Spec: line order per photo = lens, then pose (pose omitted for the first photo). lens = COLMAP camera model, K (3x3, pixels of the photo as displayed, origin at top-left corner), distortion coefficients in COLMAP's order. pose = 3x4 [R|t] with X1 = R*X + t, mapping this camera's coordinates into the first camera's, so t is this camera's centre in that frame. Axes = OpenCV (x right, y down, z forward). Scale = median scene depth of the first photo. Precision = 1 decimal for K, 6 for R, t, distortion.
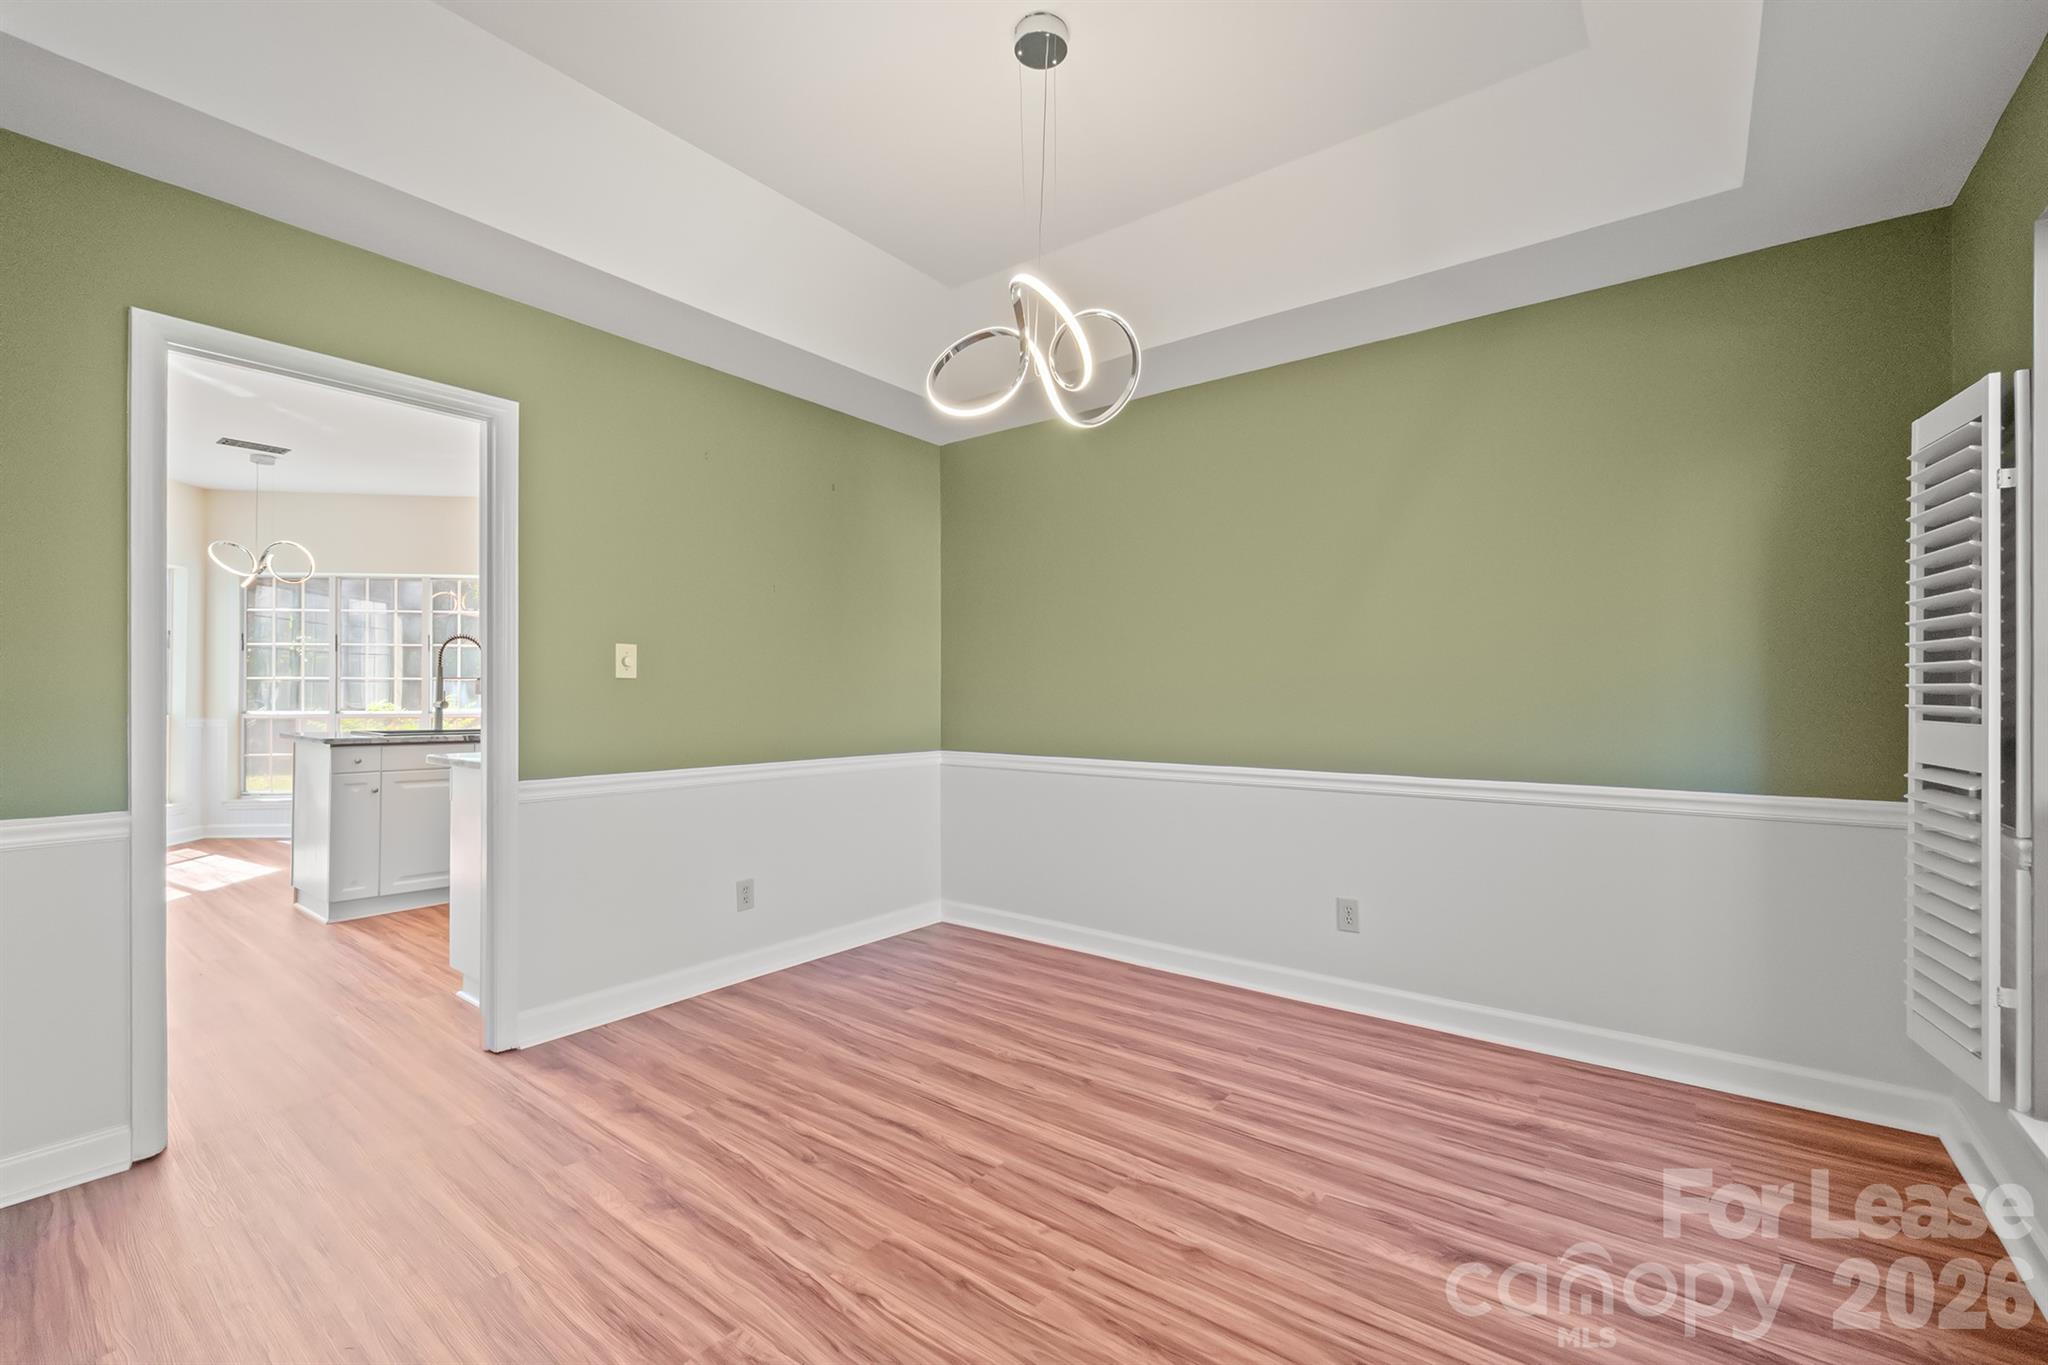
lens RADIAL K [[871.3, 0, 1021.6], [0, 871.3, 695.4], [0, 0, 1]] dist [-0.007561, -0.000203]
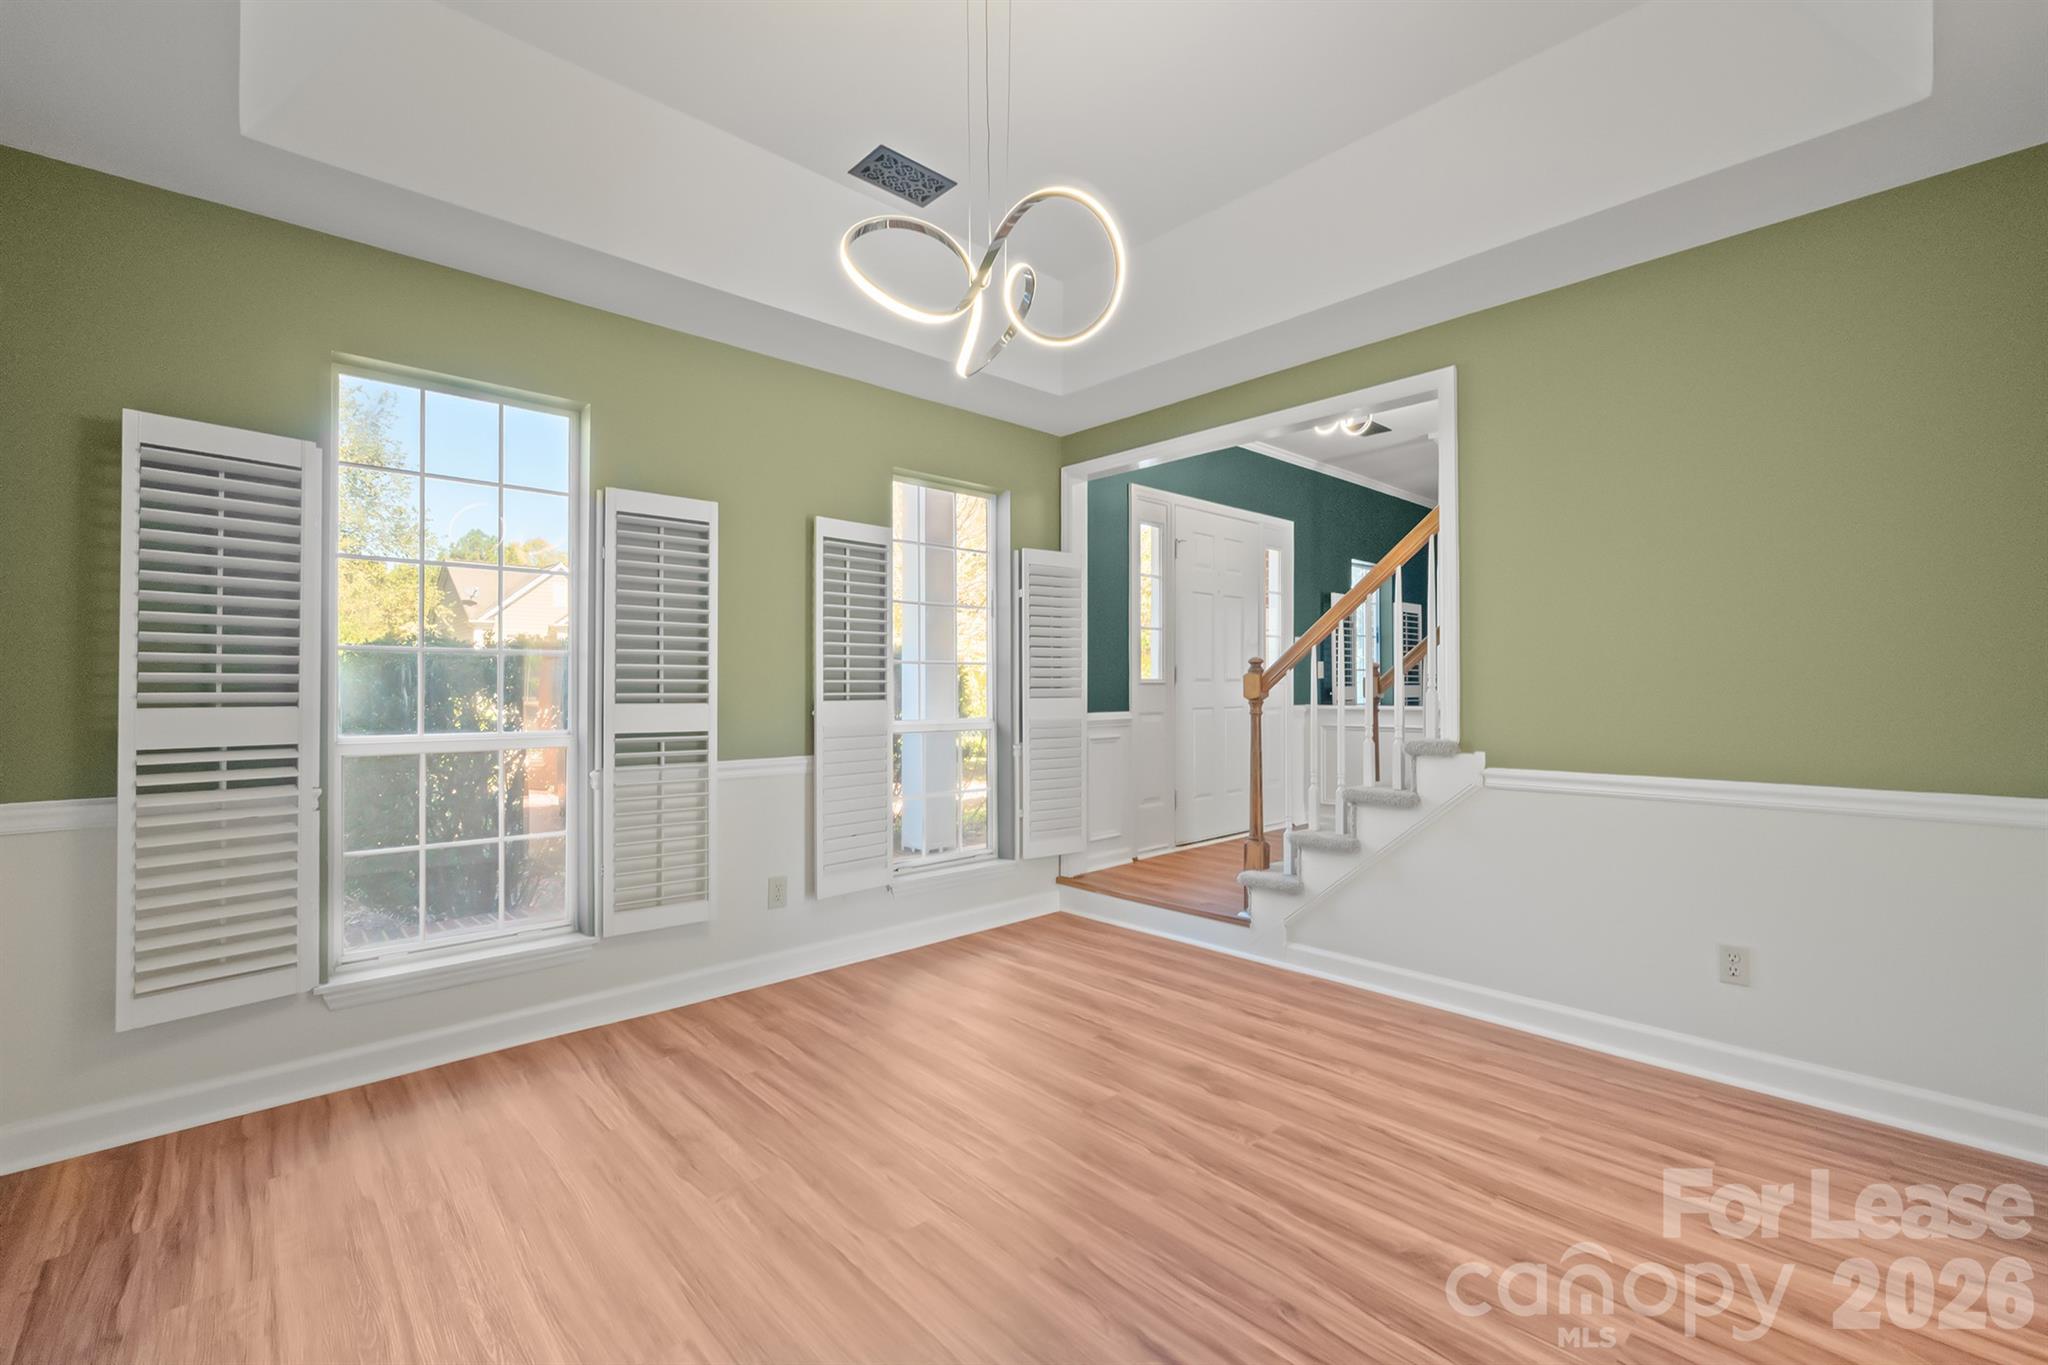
lens RADIAL K [[871.3, 0, 1021.6], [0, 871.3, 695.4], [0, 0, 1]] dist [-0.007561, -0.000203]
pose [[-0.986208, -0.001591, 0.165504, -0.148893], [-0.000581, 0.999981, 0.006151, 0.007858], [-0.165511, 0.005970, -0.986190, 1.832899]]
